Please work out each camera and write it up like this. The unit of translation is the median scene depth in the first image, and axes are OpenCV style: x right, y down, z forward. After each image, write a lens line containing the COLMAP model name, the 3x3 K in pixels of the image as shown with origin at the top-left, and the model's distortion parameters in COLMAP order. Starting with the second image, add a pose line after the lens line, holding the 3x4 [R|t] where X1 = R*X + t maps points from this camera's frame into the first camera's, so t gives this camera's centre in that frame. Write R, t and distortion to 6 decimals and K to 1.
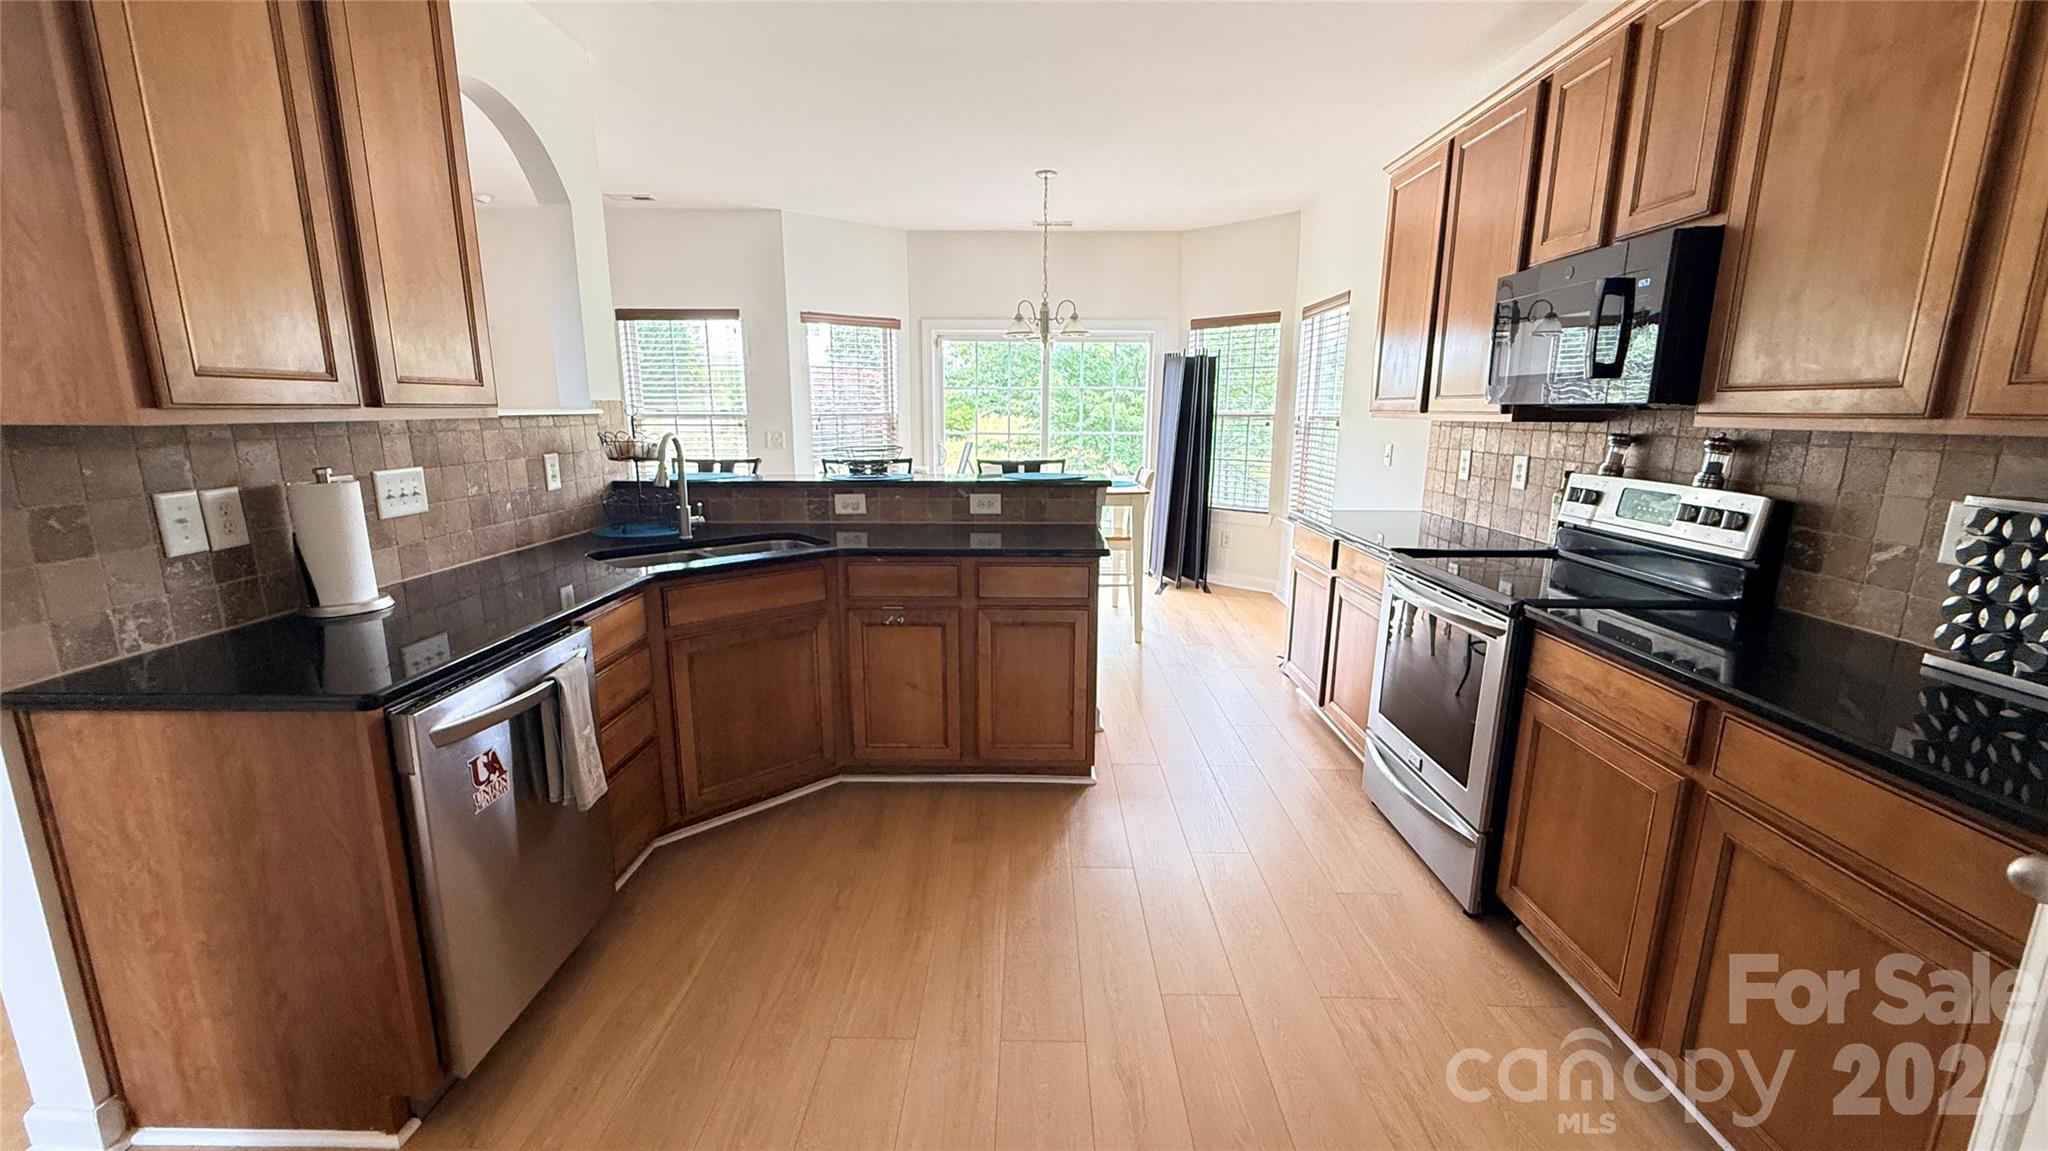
lens RADIAL K [[817.9, 0, 1019.9], [0, 817.9, 571.9], [0, 0, 1]] dist [-0.001198, -0.000264]
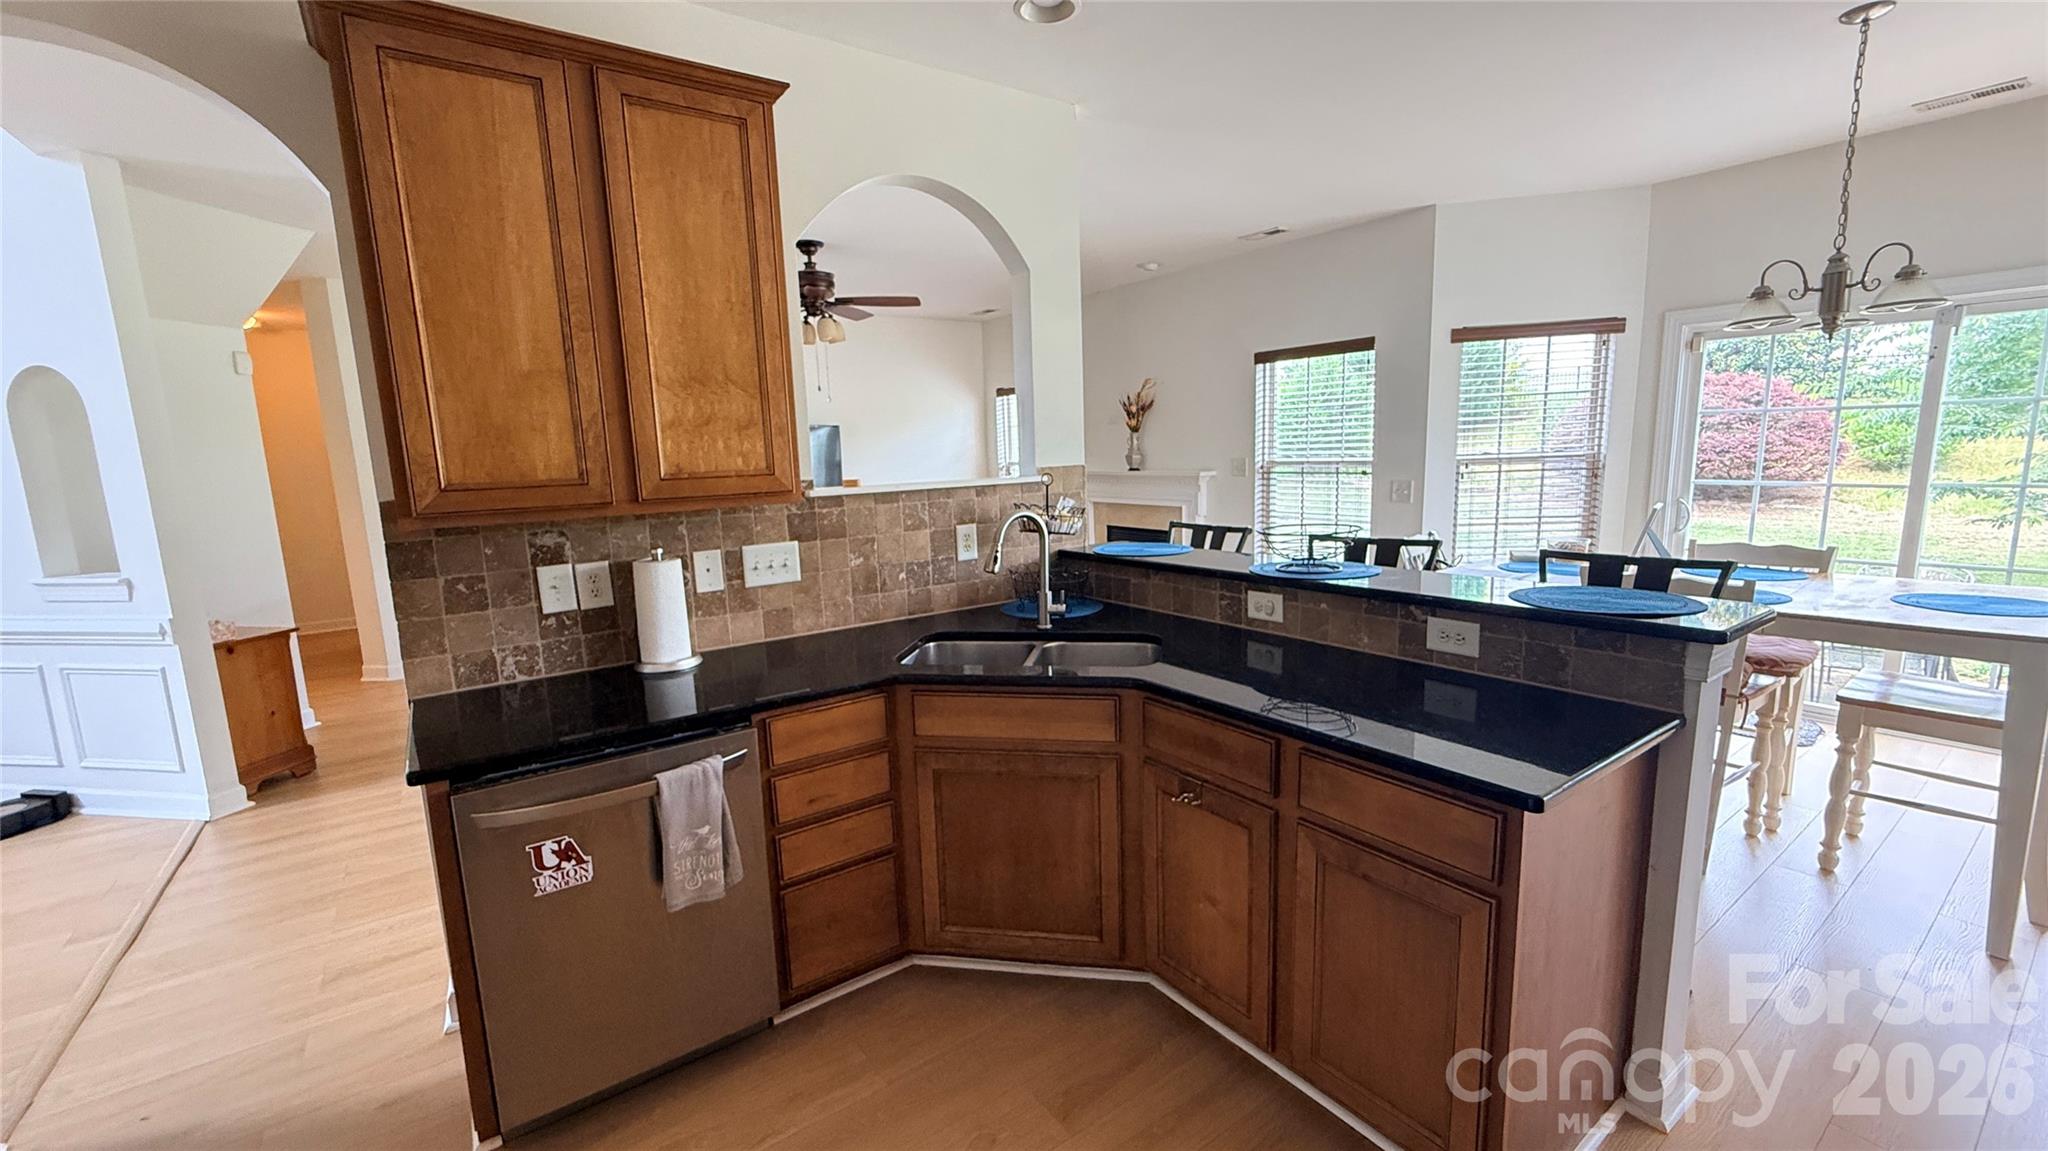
lens RADIAL K [[817.9, 0, 1025.5], [0, 817.9, 577.1], [0, 0, 1]] dist [-0.001198, -0.000264]
pose [[0.591831, 0.103793, -0.799351, 0.332116], [-0.123732, 0.991620, 0.037149, -0.149613], [0.796509, 0.076919, 0.599714, 0.541718]]
